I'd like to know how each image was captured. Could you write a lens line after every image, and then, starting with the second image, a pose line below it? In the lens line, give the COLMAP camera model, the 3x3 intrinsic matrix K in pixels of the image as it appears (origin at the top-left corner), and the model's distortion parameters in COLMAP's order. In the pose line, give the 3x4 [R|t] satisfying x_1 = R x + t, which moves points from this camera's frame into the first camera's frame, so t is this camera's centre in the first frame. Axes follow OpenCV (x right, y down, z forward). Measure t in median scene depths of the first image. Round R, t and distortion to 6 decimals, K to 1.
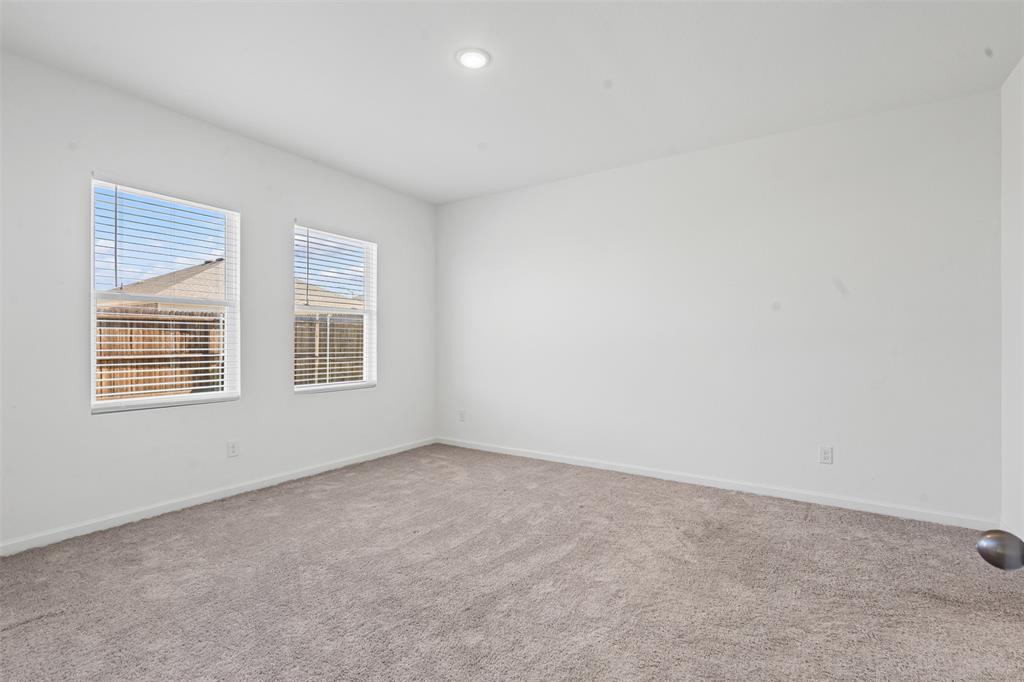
lens RADIAL K [[467.7, 0, 510.2], [0, 467.7, 326.9], [0, 0, 1]] dist [0.000635, 0.000207]
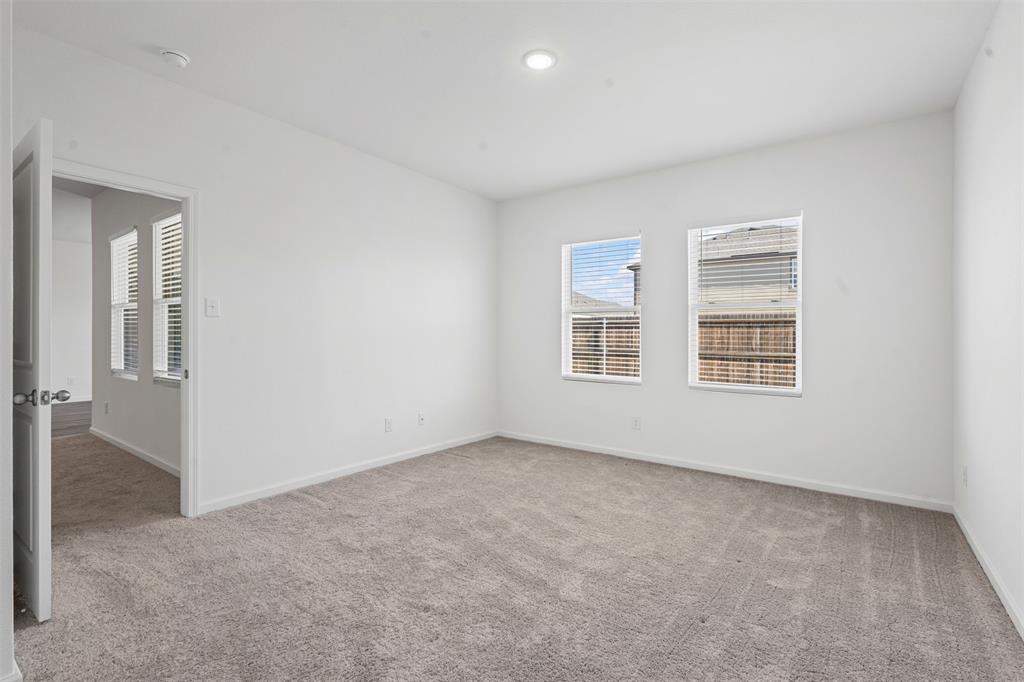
lens RADIAL K [[467.7, 0, 510.2], [0, 467.7, 326.9], [0, 0, 1]] dist [0.000635, 0.000207]
pose [[-0.049226, -0.014897, -0.998677, 0.707575], [0.027850, 0.999479, -0.016282, 0.009859], [0.998399, -0.028615, -0.048785, 0.726696]]
